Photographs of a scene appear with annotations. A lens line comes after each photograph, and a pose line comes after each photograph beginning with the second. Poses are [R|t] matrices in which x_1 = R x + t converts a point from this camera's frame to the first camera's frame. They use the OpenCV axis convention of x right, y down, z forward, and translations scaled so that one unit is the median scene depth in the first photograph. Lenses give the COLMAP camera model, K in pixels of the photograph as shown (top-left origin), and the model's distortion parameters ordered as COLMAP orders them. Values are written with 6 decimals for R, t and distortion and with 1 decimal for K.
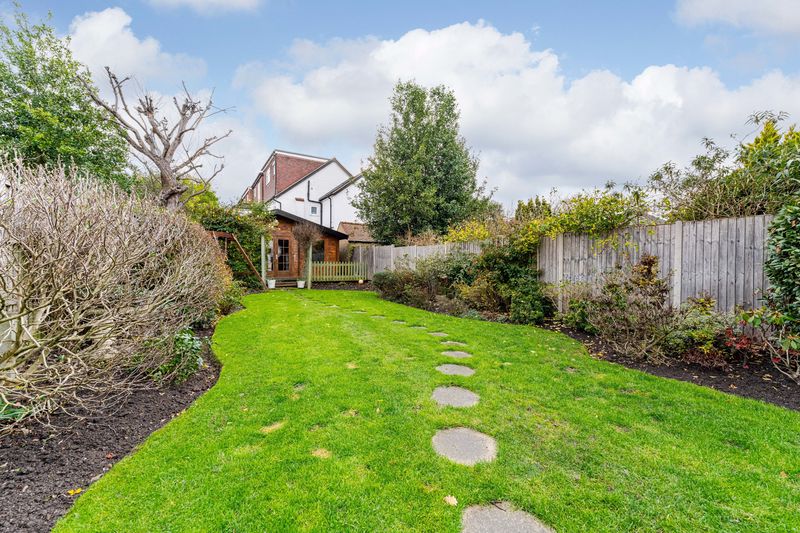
lens RADIAL K [[326.0, 0, 404.4], [0, 326.0, 264.6], [0, 0, 1]] dist [0.022752, -0.004880]
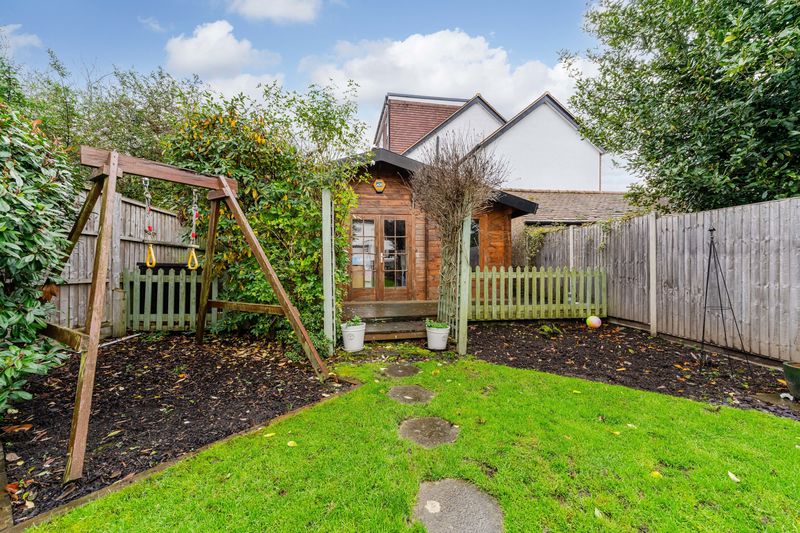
lens RADIAL K [[326.0, 0, 401.0], [0, 326.0, 266.3], [0, 0, 1]] dist [0.022752, -0.004880]
pose [[0.932776, -0.008688, -0.360353, -0.190601], [0.006291, 0.999950, -0.007825, -0.007018], [0.360403, 0.005033, 0.932783, 0.558678]]
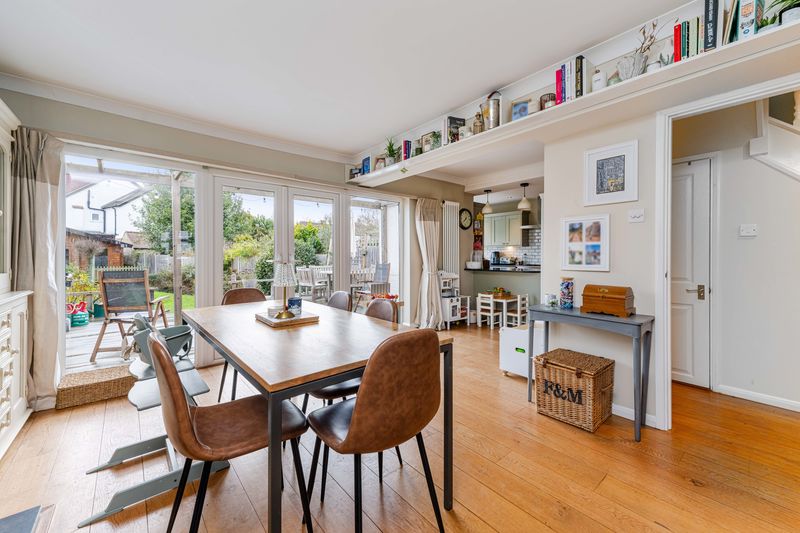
lens RADIAL K [[326.0, 0, 402.9], [0, 326.0, 258.5], [0, 0, 1]] dist [0.022752, -0.004880]
pose [[0.885796, -0.005728, 0.464040, 0.171104], [0.006405, 0.999979, 0.000117, -0.030383], [-0.464031, 0.002868, 0.885814, -0.657437]]
